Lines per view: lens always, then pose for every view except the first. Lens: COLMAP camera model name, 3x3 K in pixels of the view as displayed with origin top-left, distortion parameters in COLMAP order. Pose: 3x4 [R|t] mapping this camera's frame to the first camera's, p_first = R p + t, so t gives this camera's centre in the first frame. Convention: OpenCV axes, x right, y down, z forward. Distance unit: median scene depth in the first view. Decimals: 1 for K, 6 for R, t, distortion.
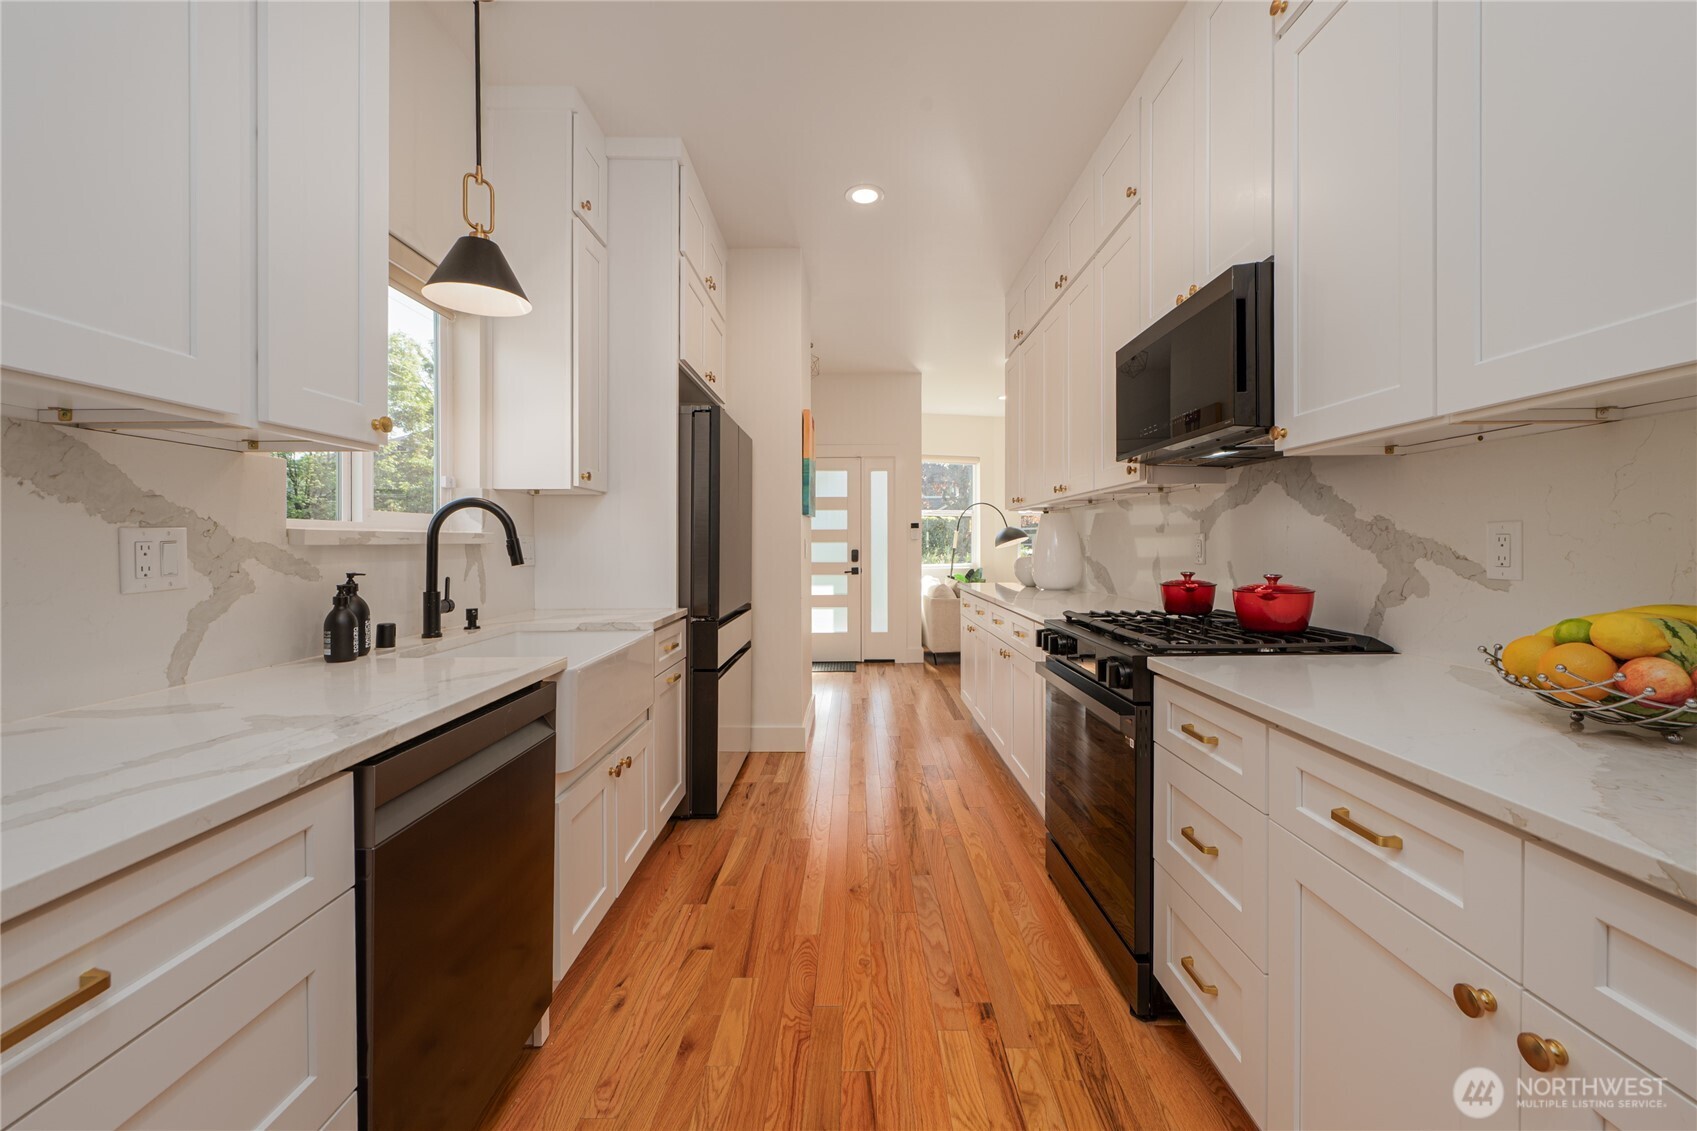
lens RADIAL K [[670.0, 0, 856.0], [0, 670.0, 546.8], [0, 0, 1]] dist [0.001813, -0.001057]
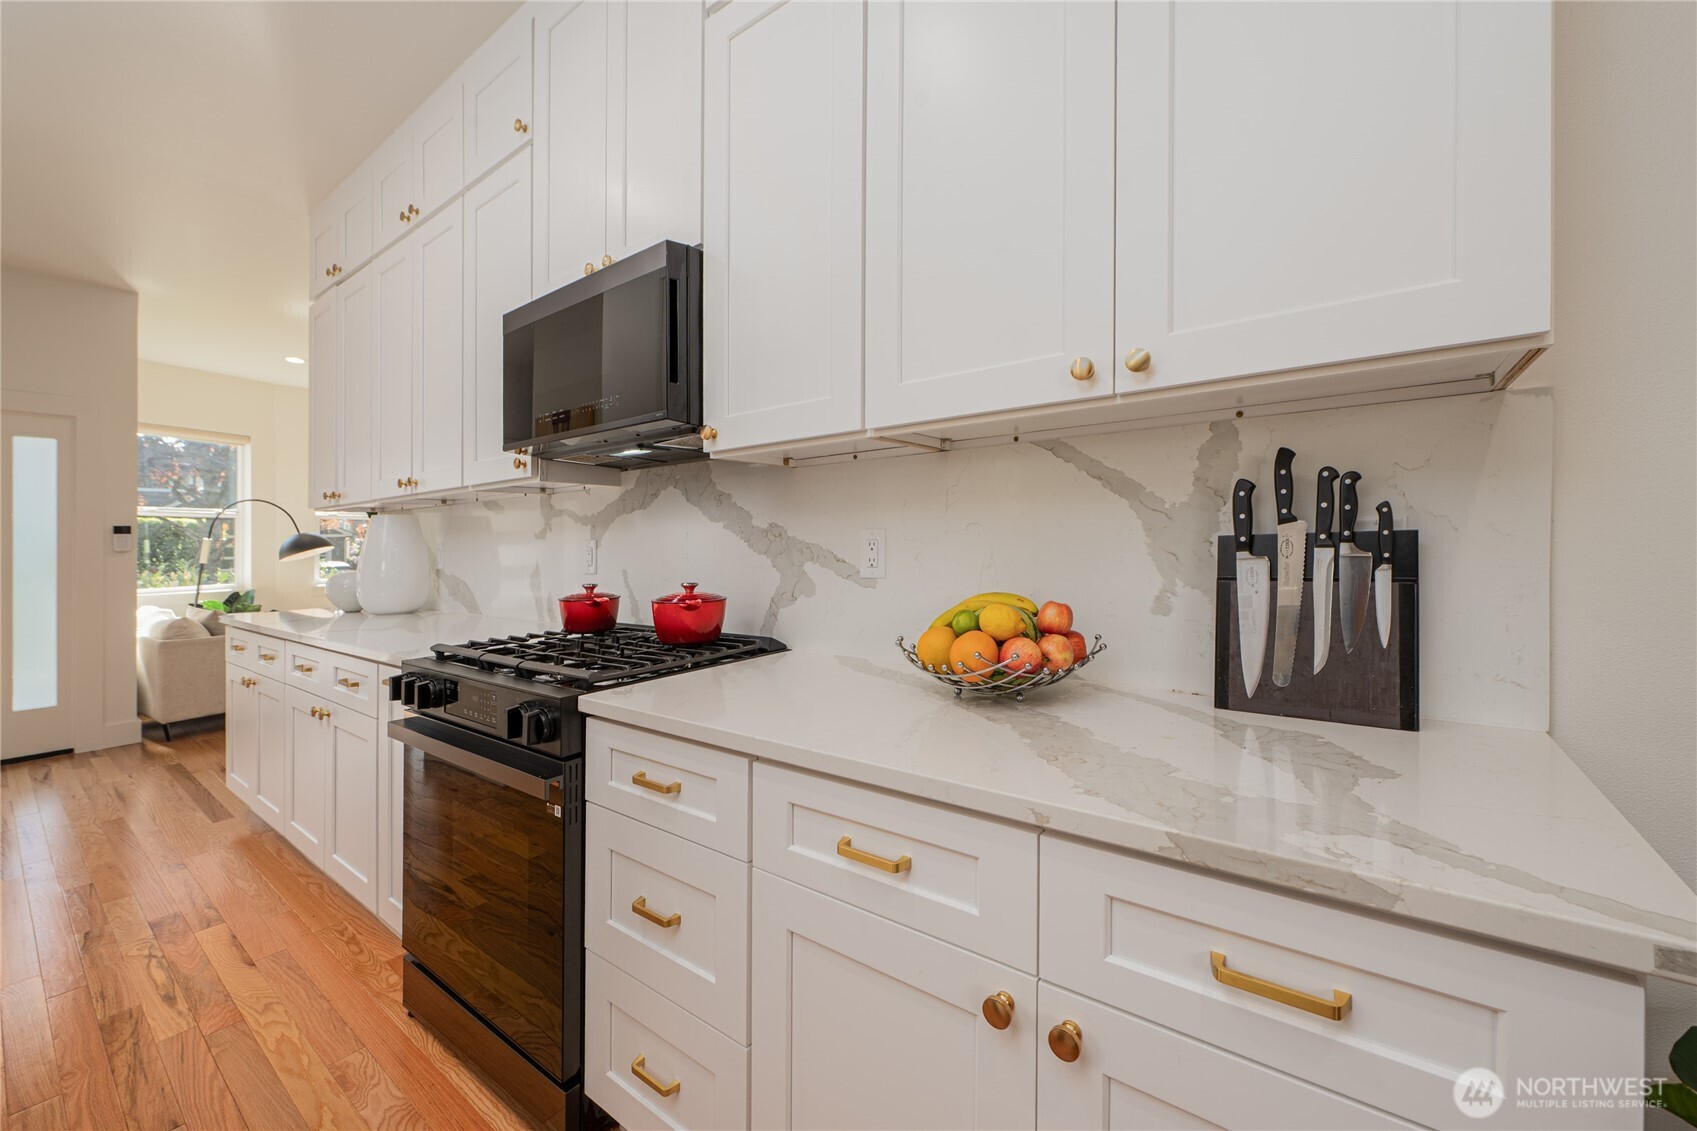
lens RADIAL K [[689.0, 0, 863.4], [0, 689.0, 537.5], [0, 0, 1]] dist [-0.000451, -0.000008]
pose [[0.610646, 0.002112, 0.791901, -0.001316], [0.018291, 0.999692, -0.016771, -0.001197], [-0.791692, 0.024726, 0.610420, 0.112184]]
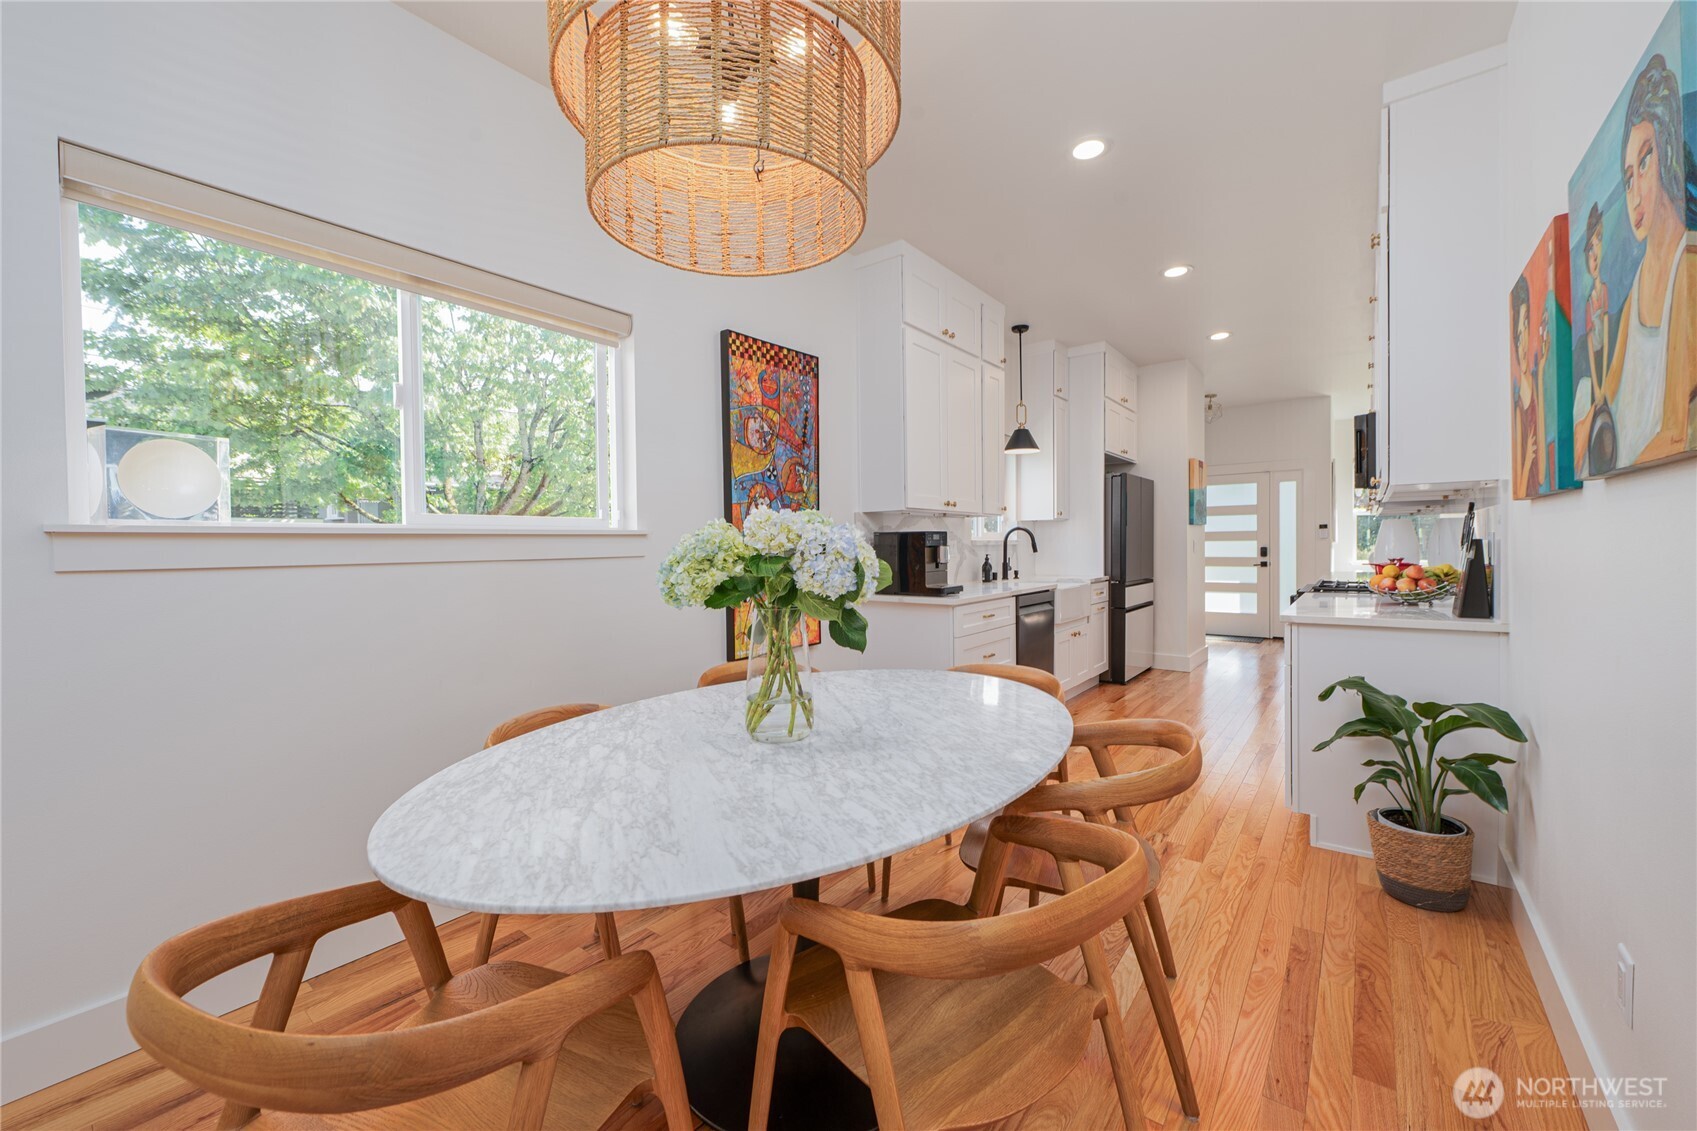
lens RADIAL K [[670.0, 0, 839.7], [0, 670.0, 551.5], [0, 0, 1]] dist [0.001813, -0.001057]
pose [[0.783454, 0.000513, -0.621450, 0.687119], [0.004380, 0.999970, 0.006348, 0.006181], [0.621434, -0.007696, 0.783428, -2.024568]]
